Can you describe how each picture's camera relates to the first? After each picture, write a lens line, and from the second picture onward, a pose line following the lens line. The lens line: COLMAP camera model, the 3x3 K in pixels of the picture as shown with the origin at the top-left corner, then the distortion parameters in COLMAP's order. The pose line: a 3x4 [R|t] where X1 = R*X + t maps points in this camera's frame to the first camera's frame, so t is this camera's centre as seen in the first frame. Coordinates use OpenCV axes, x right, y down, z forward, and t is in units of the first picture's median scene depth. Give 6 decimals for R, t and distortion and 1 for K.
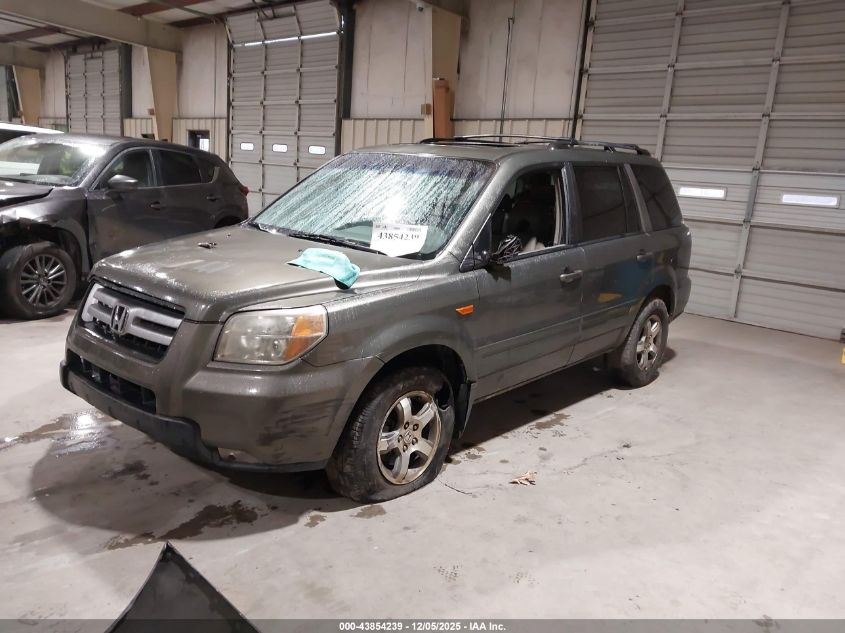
lens RADIAL K [[661.3, 0, 435.6], [0, 661.3, 296.0], [0, 0, 1]] dist [0.022869, 0.001626]
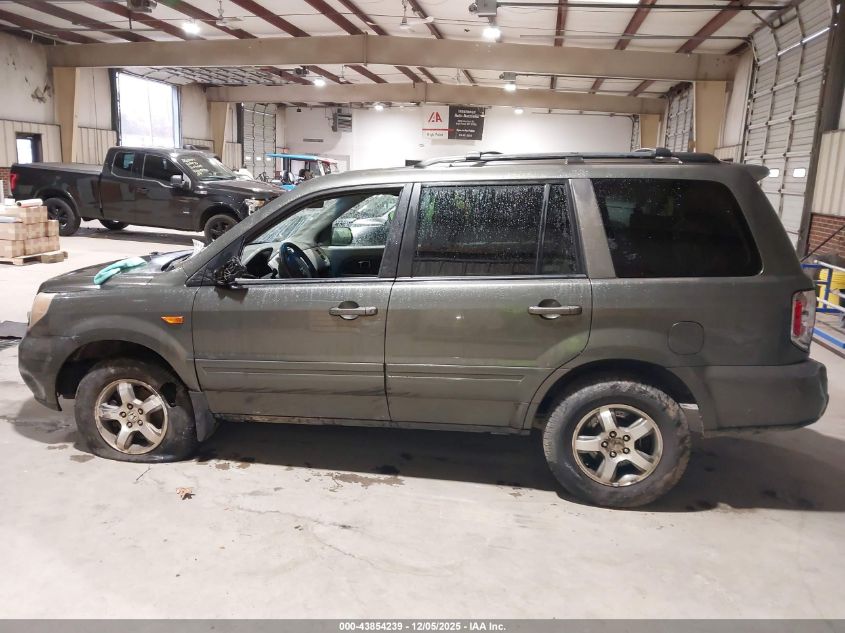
lens RADIAL K [[656.9, 0, 422.4], [0, 656.9, 316.1], [0, 0, 1]] dist [-0.004515, -0.004038]
pose [[0.538289, 0.122371, -0.833829, 0.963953], [-0.138130, 0.988833, 0.055948, -0.084911], [0.831363, 0.085061, 0.549181, 0.610560]]
